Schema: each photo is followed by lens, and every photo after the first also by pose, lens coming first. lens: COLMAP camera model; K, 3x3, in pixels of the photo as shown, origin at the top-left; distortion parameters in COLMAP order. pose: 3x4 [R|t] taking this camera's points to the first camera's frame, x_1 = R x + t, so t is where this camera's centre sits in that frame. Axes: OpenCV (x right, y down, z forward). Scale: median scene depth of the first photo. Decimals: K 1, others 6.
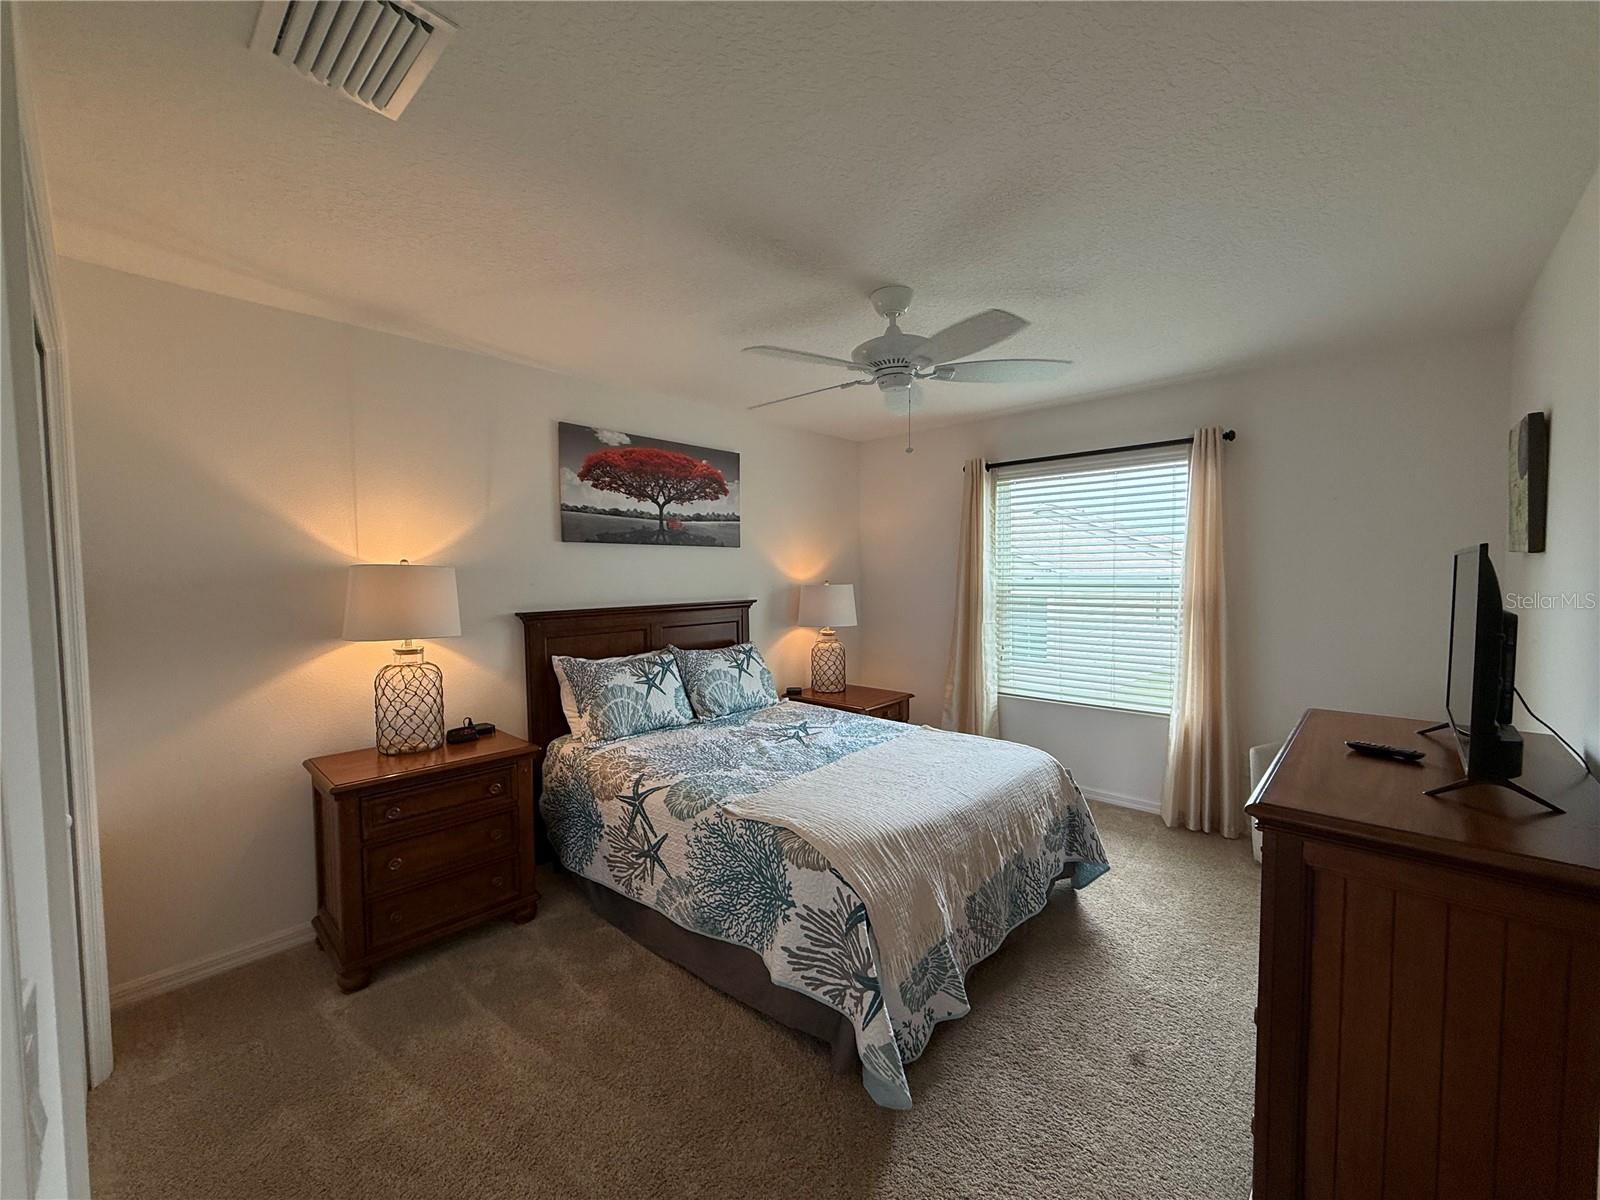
lens RADIAL K [[637.0, 0, 796.1], [0, 637.0, 600.2], [0, 0, 1]] dist [-0.000405, 0.000671]
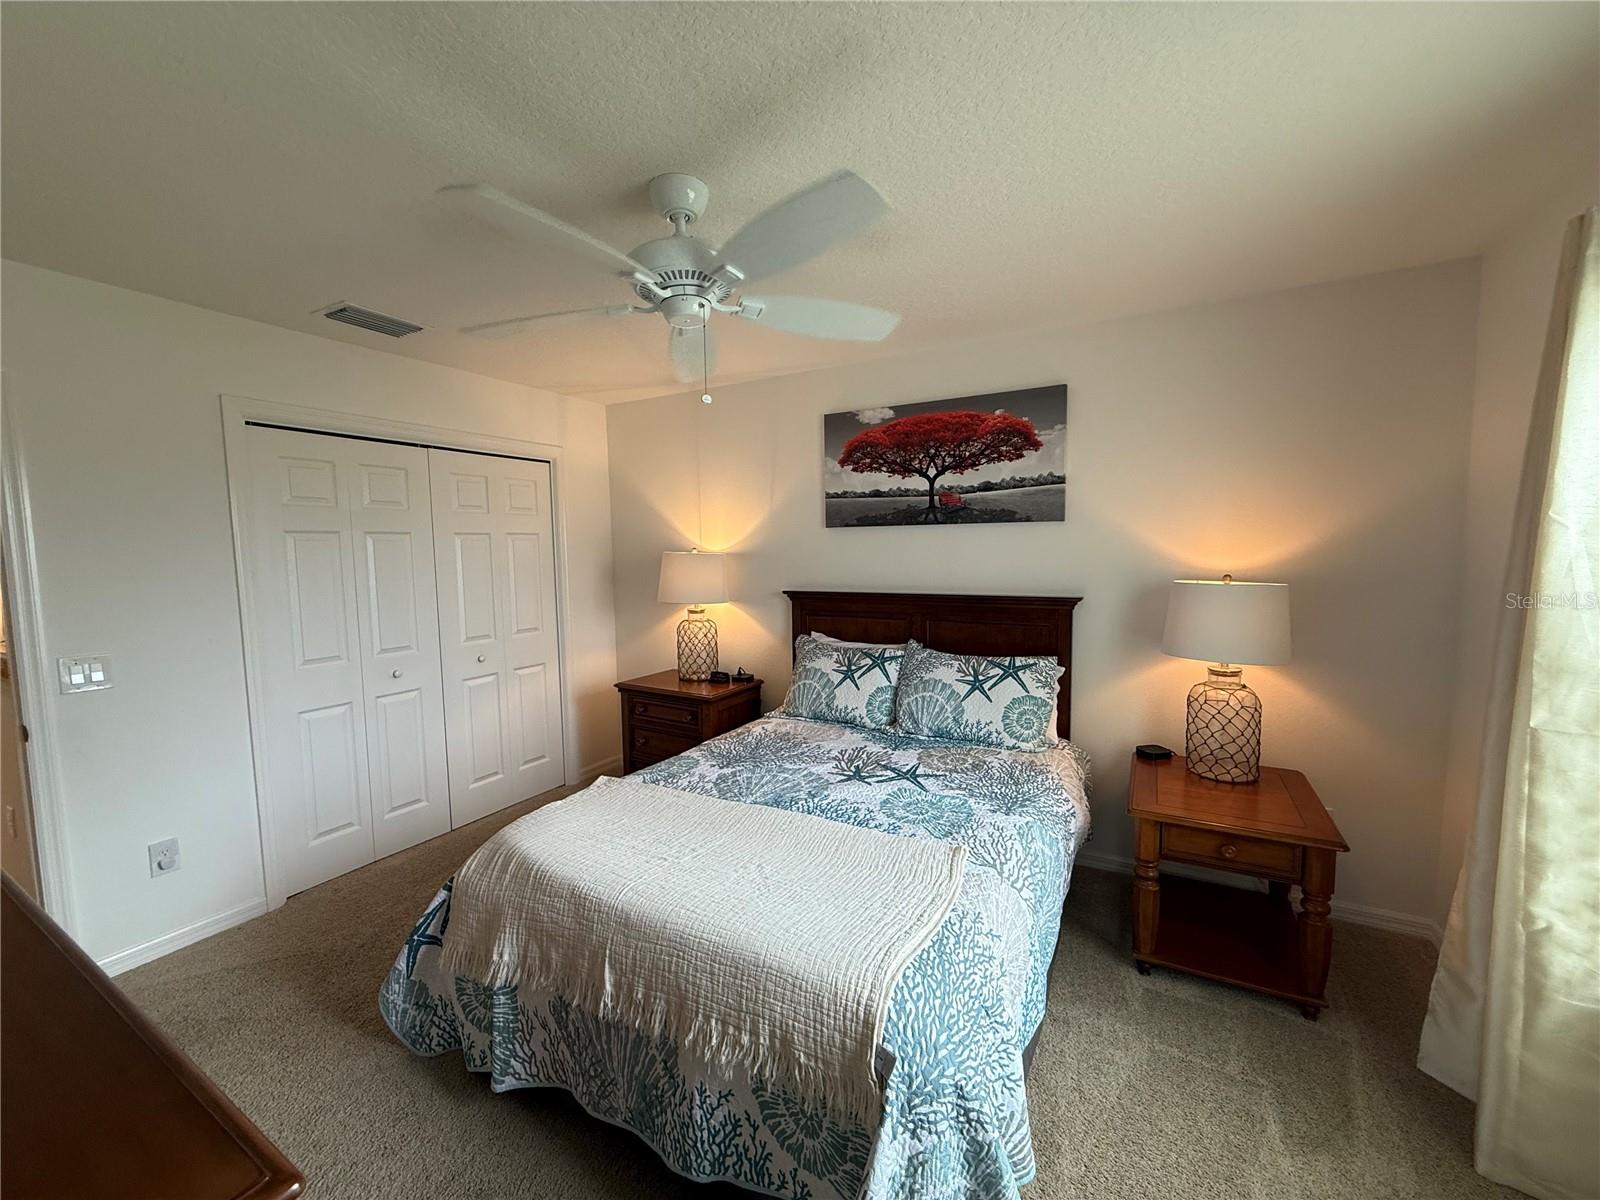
lens RADIAL K [[637.0, 0, 796.1], [0, 637.0, 600.2], [0, 0, 1]] dist [-0.000405, 0.000671]
pose [[0.220865, 0.085416, -0.971557, 0.616441], [-0.032881, 0.996243, 0.080111, -0.049756], [0.974750, 0.014252, 0.222844, 0.652577]]
